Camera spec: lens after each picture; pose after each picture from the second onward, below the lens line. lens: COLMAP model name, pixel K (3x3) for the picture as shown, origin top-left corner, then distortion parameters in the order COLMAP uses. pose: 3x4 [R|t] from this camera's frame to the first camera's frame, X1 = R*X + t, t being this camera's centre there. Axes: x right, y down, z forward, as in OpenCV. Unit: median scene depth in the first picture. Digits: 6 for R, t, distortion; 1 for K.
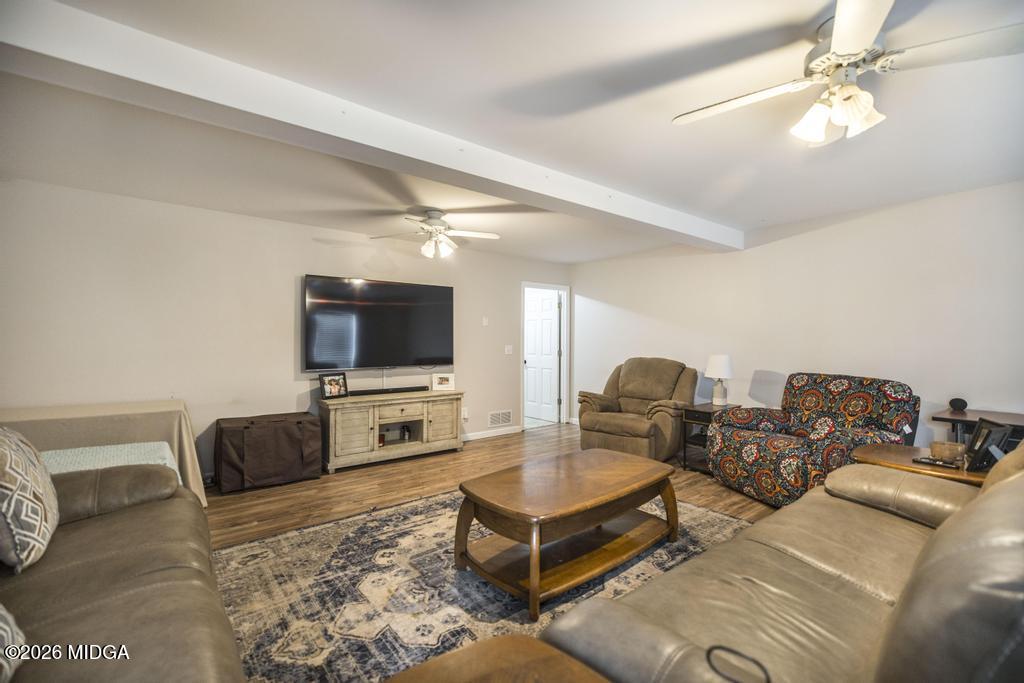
lens RADIAL K [[452.1, 0, 511.0], [0, 452.1, 343.4], [0, 0, 1]] dist [0.005051, -0.000210]
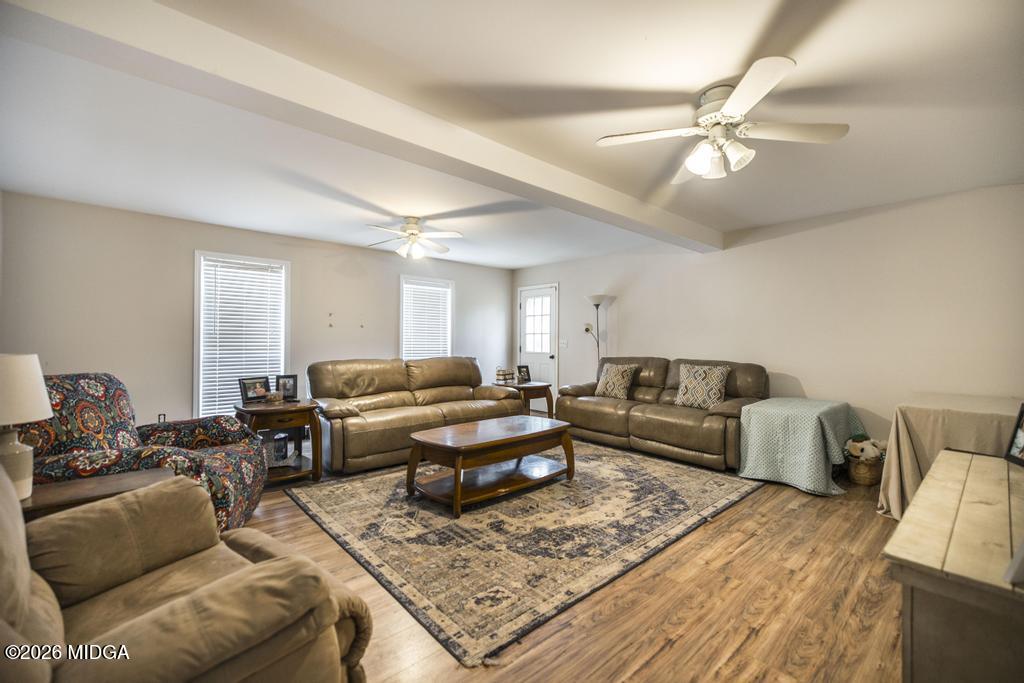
lens RADIAL K [[452.1, 0, 513.2], [0, 452.1, 340.5], [0, 0, 1]] dist [0.005051, -0.000210]
pose [[-0.998641, -0.011482, -0.050839, 0.140803], [-0.011274, 0.999927, -0.004377, 0.028285], [0.050885, -0.003798, -0.998697, 2.131084]]
